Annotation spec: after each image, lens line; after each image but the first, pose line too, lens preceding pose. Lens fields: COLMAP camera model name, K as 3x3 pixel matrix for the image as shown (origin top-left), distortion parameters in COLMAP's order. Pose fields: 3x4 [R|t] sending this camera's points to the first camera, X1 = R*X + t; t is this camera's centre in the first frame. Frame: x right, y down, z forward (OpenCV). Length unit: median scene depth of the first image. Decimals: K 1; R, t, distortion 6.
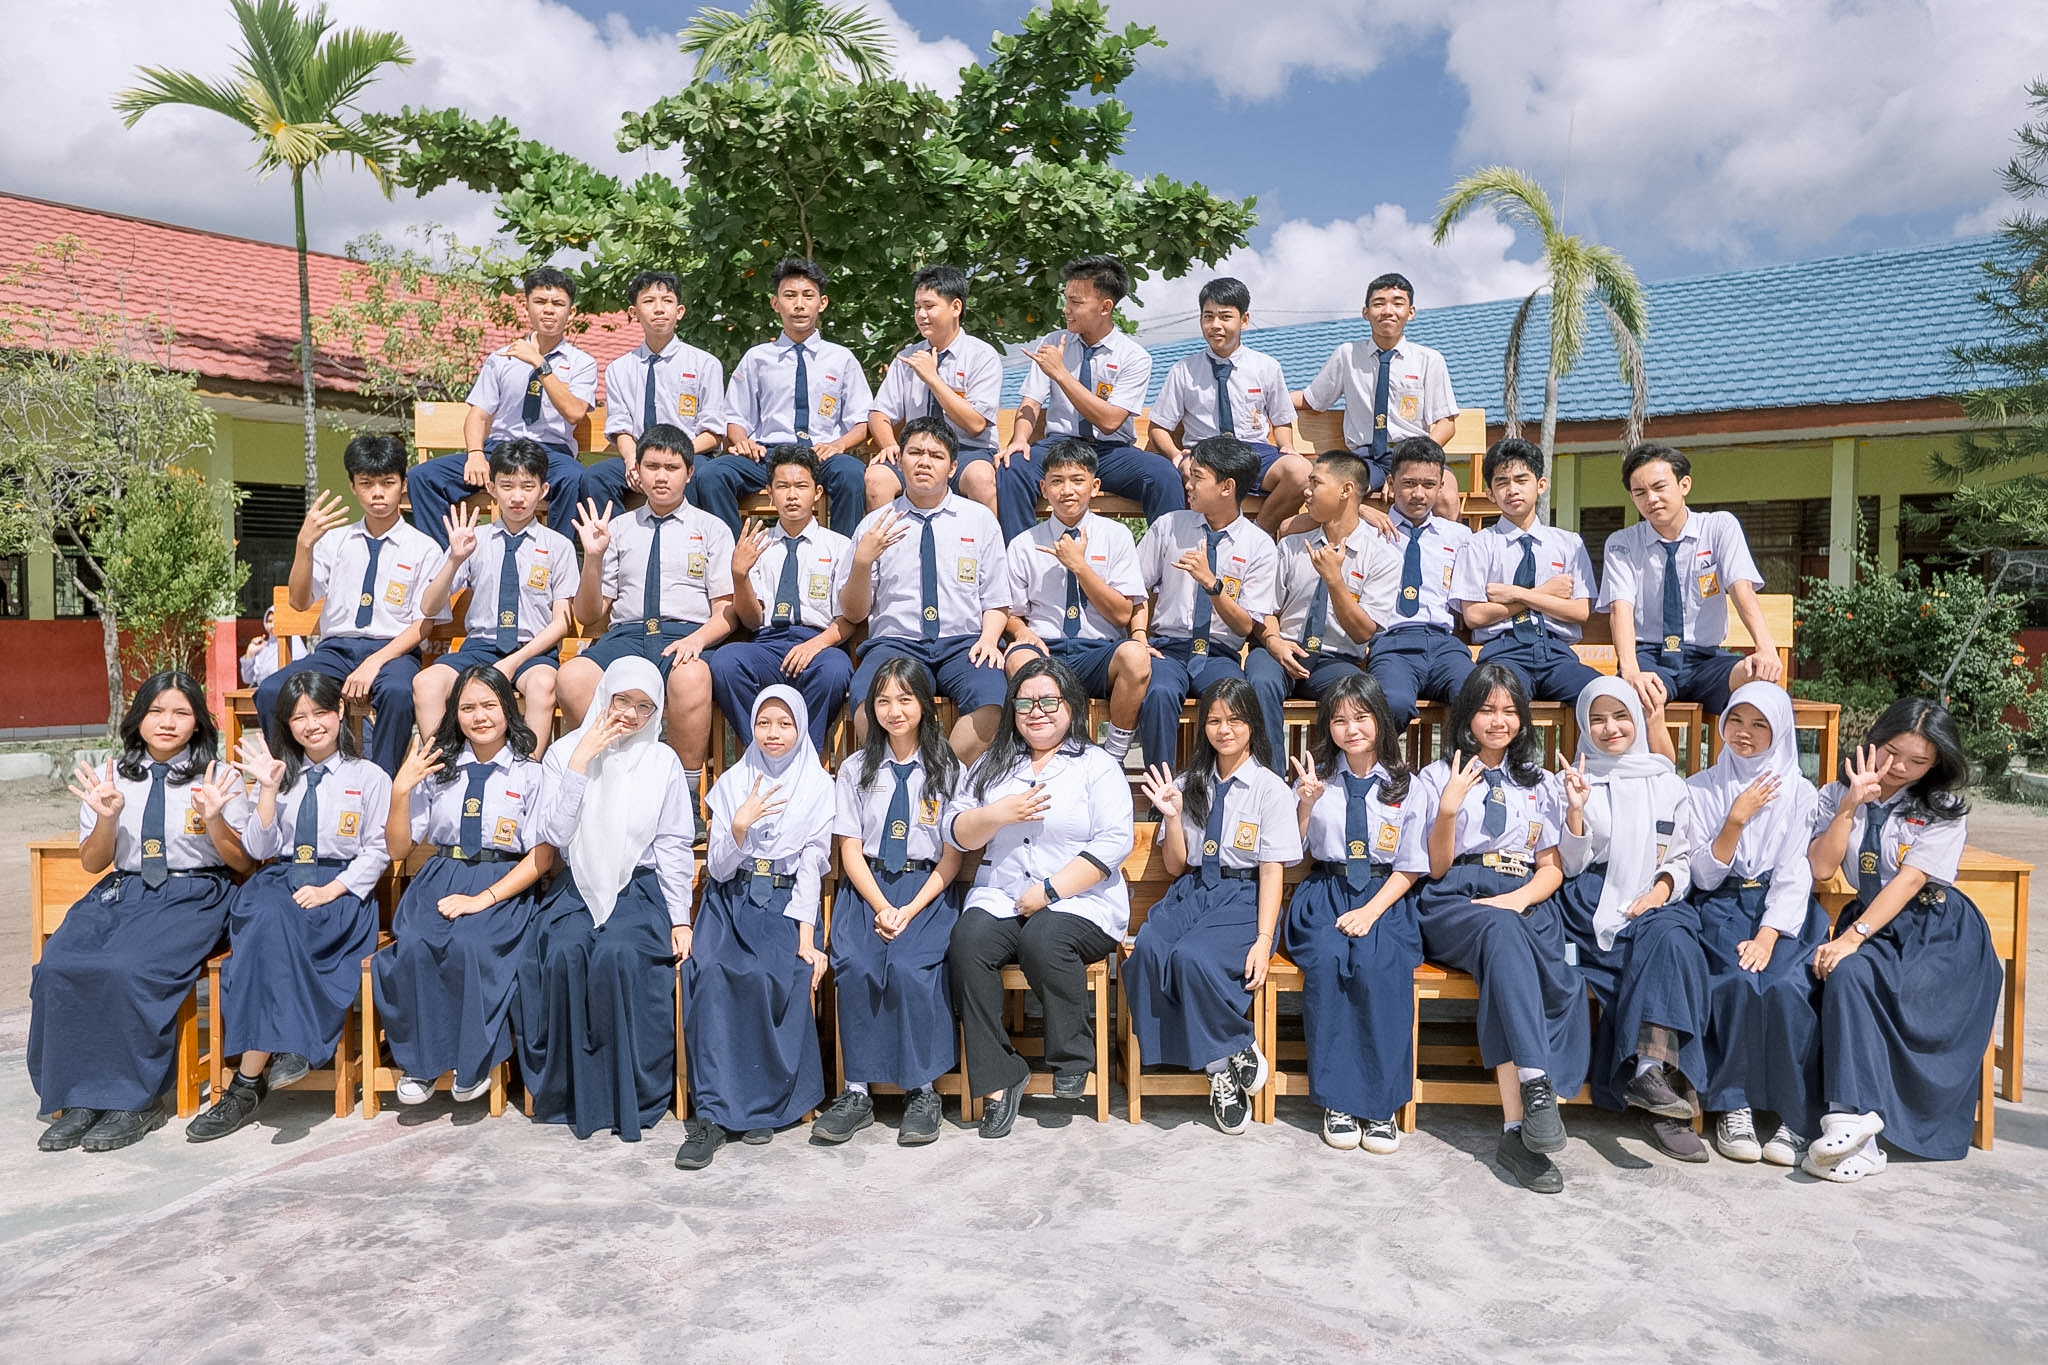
lens RADIAL K [[1626.4, 0, 950.4], [0, 1626.4, 682.5], [0, 0, 1]] dist [0.004778, 0.045150]
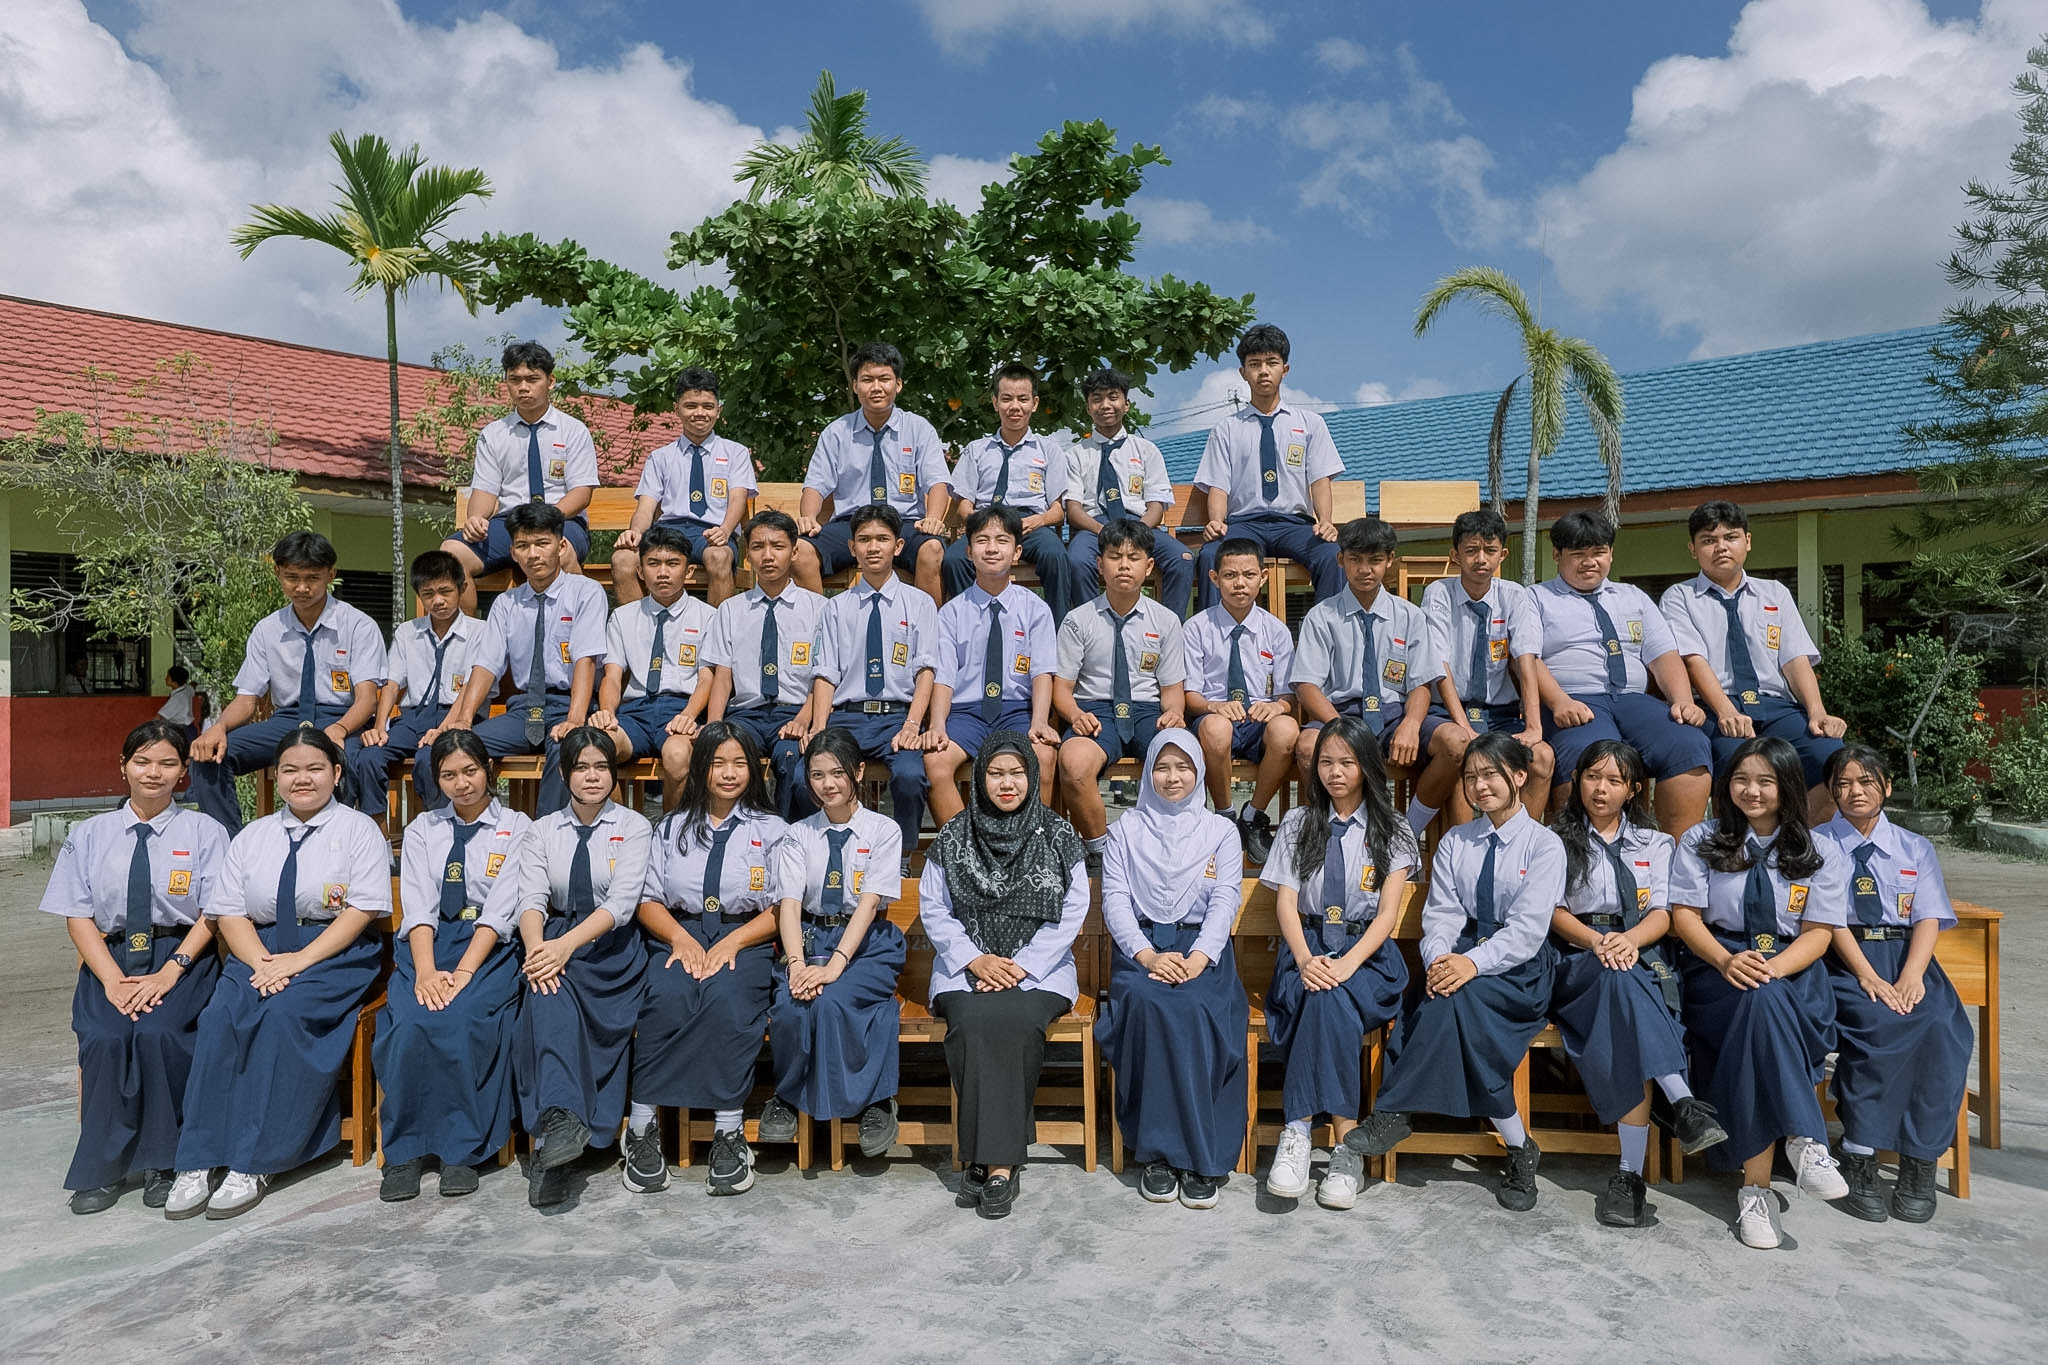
lens RADIAL K [[1358.3, 0, 1024.0], [0, 1358.3, 682.5], [0, 0, 1]] dist [-0.006285, 0.033630]
pose [[0.999375, -0.009699, -0.033980, 0.063135], [0.008157, 0.998944, -0.045216, 0.000342], [0.034382, 0.044911, 0.998399, 0.096987]]
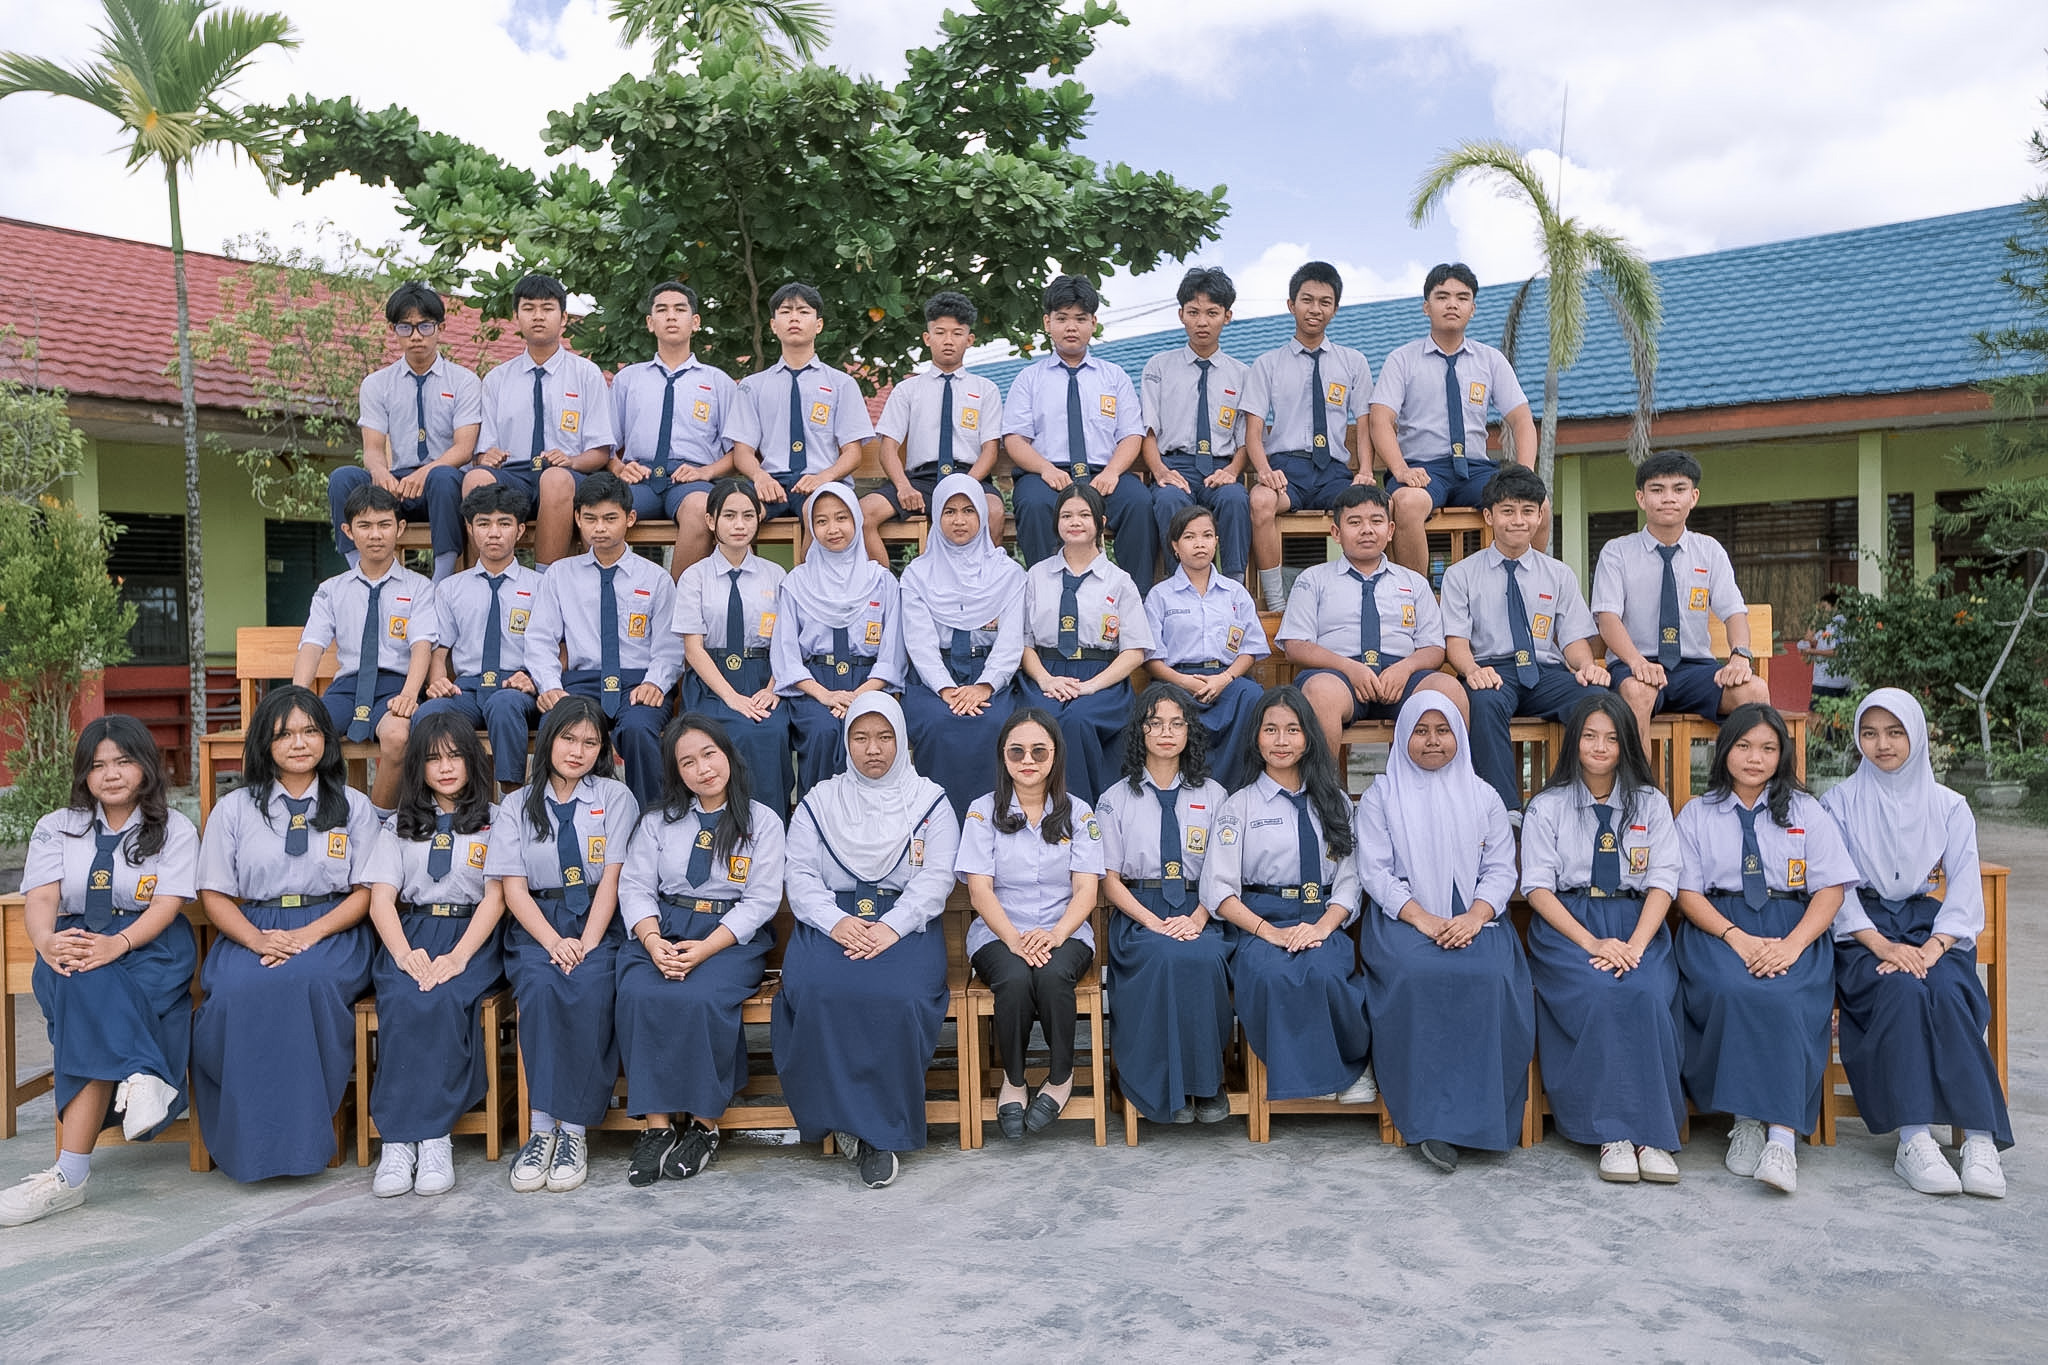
lens RADIAL K [[2417.3, 0, 944.7], [0, 2417.3, 727.0], [0, 0, 1]] dist [0.094794, 0.051501]
pose [[0.997510, -0.023005, 0.066663, -0.072527], [0.023548, 0.999696, -0.007369, 0.015370], [-0.066474, 0.008921, 0.997748, -0.370214]]
